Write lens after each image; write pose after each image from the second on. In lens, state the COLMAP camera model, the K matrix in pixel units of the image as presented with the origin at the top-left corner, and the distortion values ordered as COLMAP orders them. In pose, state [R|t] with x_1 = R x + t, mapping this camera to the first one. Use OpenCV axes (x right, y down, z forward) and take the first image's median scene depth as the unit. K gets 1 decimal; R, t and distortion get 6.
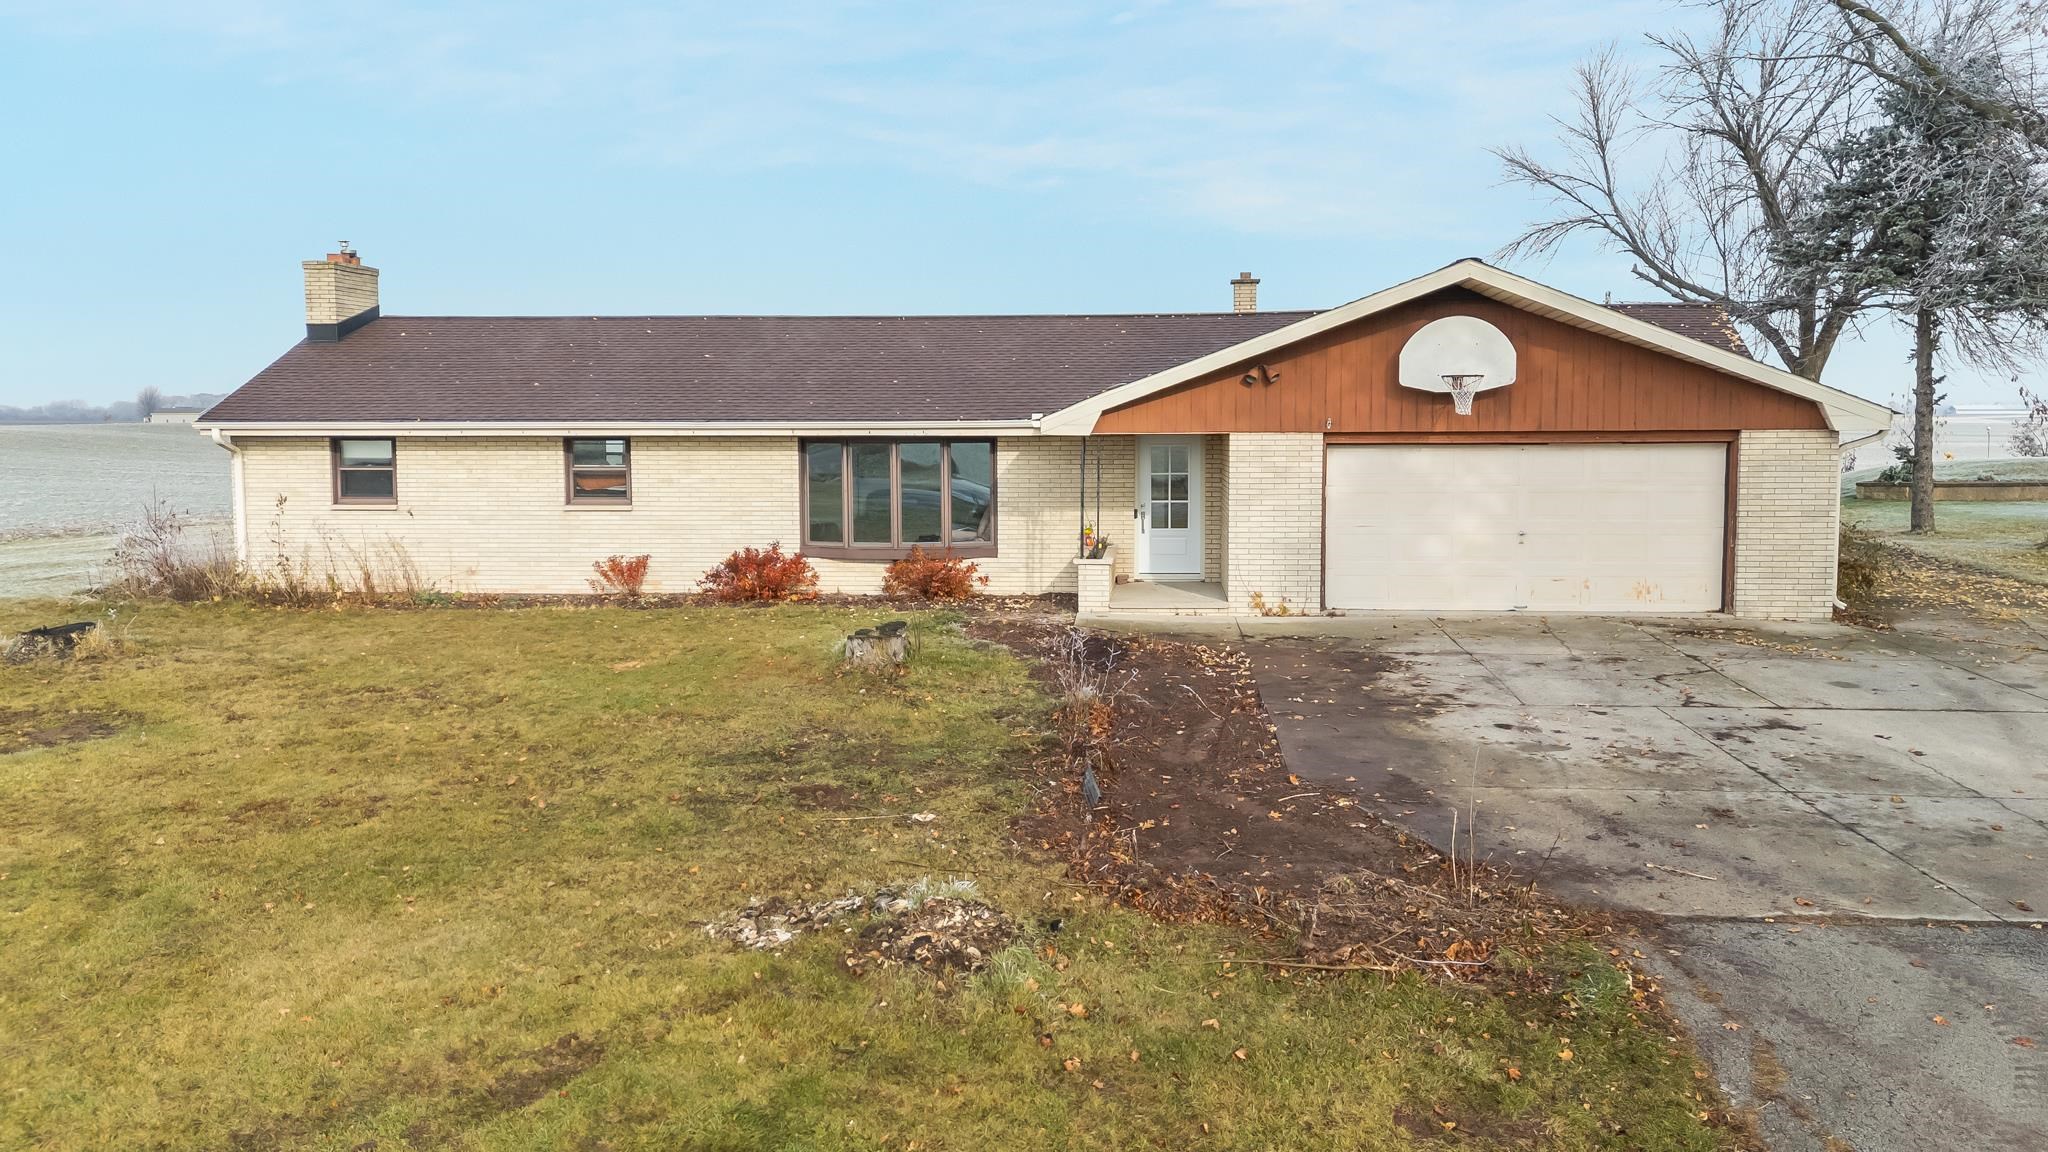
lens RADIAL K [[1427.4, 0, 1024.0], [0, 1427.4, 576.0], [0, 0, 1]] dist [0.038221, -0.002388]
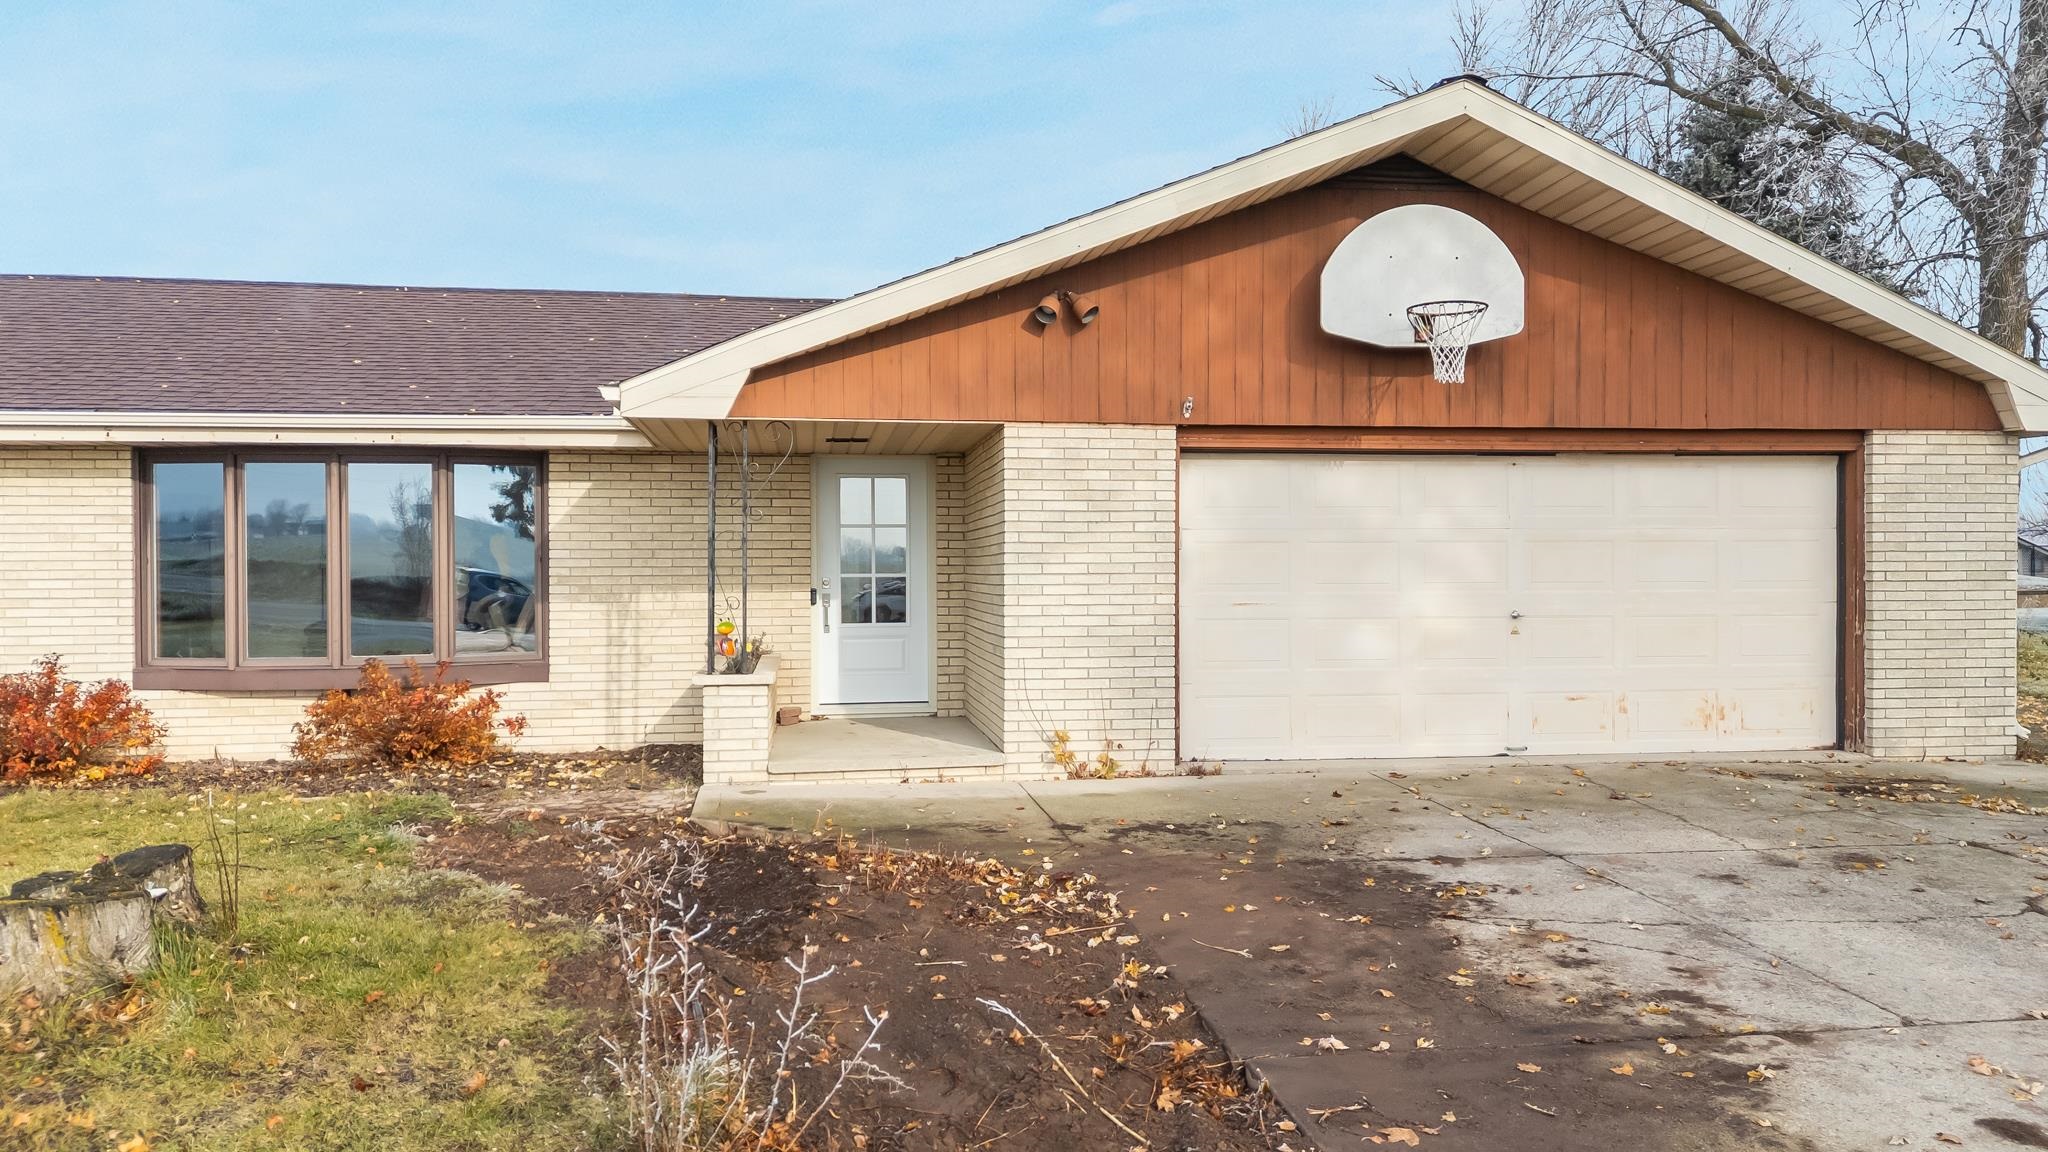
lens RADIAL K [[1480.5, 0, 1024.0], [0, 1480.5, 576.0], [0, 0, 1]] dist [0.111330, -0.145483]
pose [[0.971458, -0.001333, 0.237207, 0.022015], [0.024045, 0.995387, -0.092882, 0.004037], [-0.235989, 0.095934, 0.967009, 0.439562]]
